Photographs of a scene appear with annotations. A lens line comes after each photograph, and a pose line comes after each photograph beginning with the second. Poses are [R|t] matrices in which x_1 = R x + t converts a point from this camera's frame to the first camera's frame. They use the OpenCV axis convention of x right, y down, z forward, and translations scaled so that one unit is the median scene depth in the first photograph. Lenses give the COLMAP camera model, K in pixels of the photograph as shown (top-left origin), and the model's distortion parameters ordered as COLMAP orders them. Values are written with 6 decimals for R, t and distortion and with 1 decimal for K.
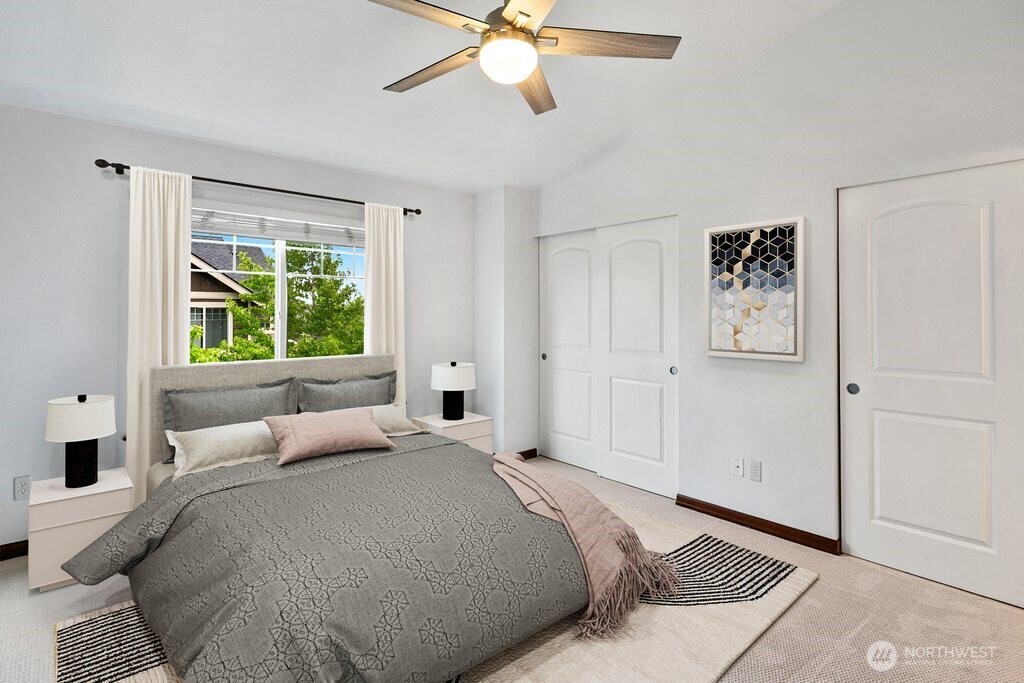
lens RADIAL K [[506.3, 0, 508.3], [0, 506.3, 314.8], [0, 0, 1]] dist [0.000390, -0.000145]
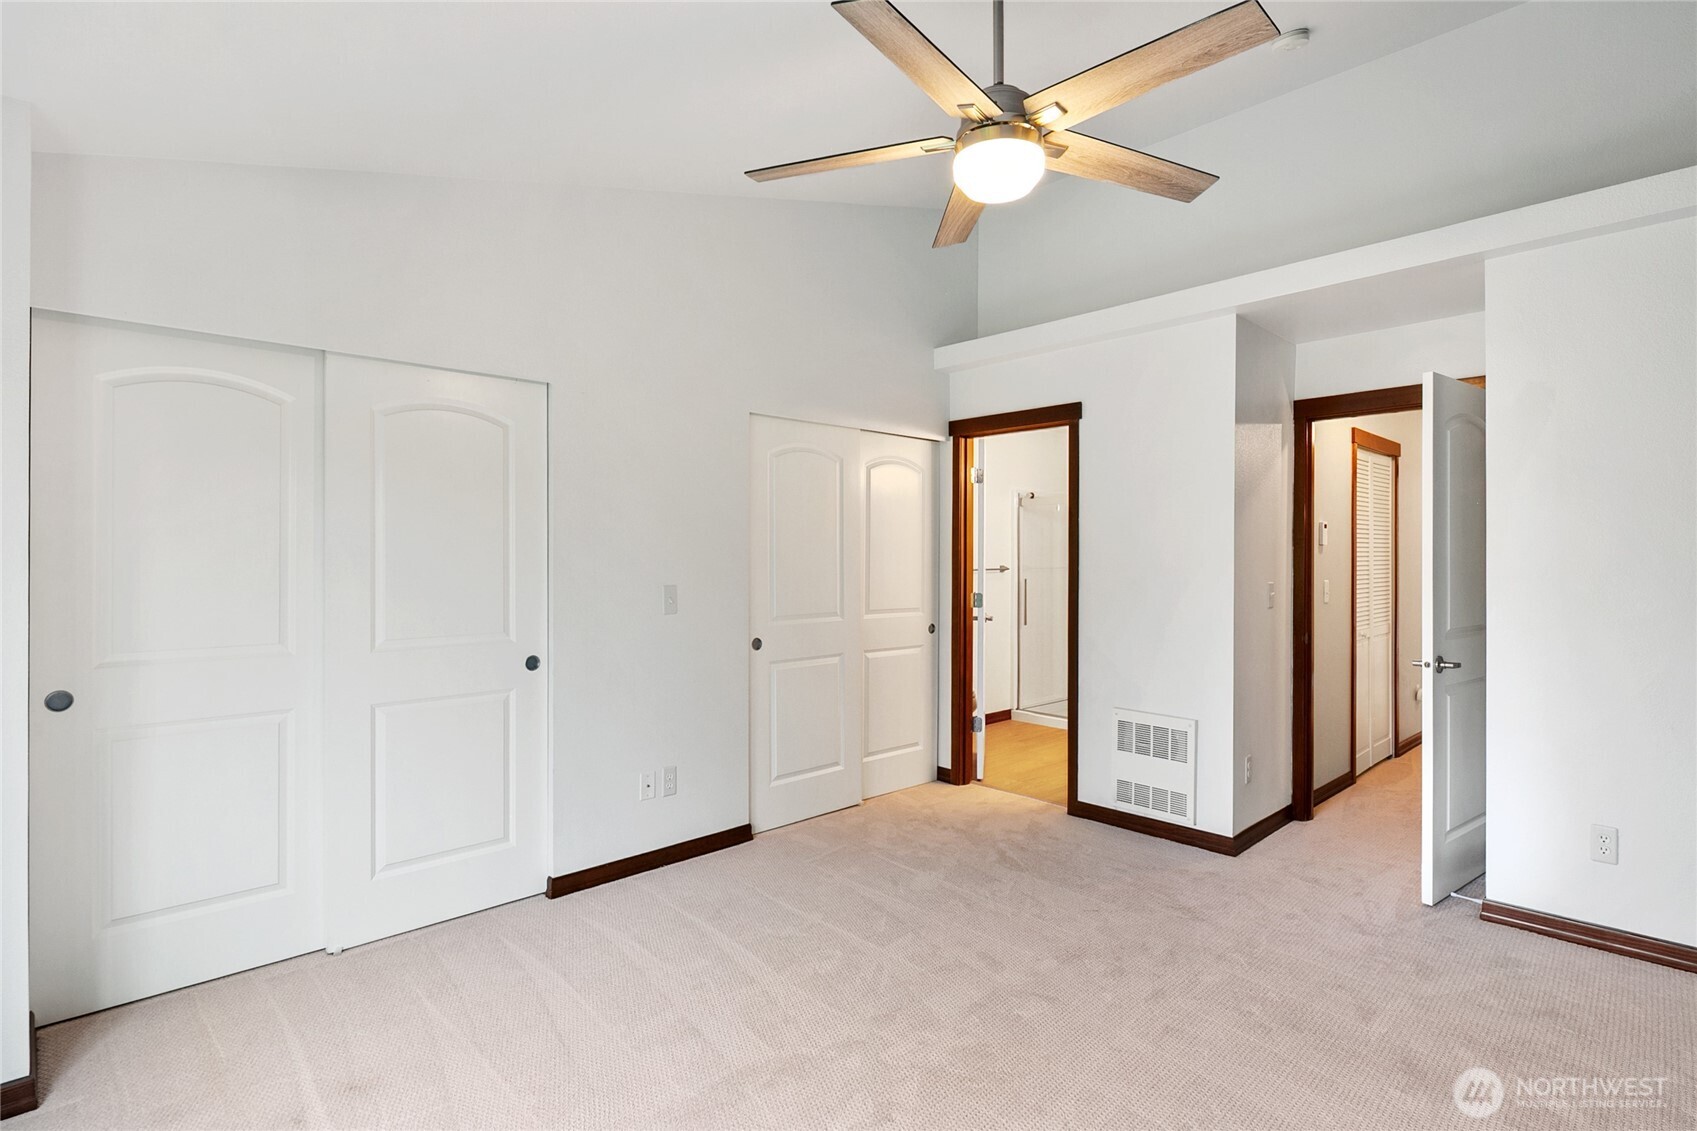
lens RADIAL K [[828.7, 0, 850.9], [0, 828.7, 556.4], [0, 0, 1]] dist [0.002959, -0.000188]
pose [[-0.039709, -0.001777, 0.999210, -0.708200], [0.005515, 0.999983, 0.001998, -0.008624], [-0.999196, 0.005590, -0.039698, 0.817451]]
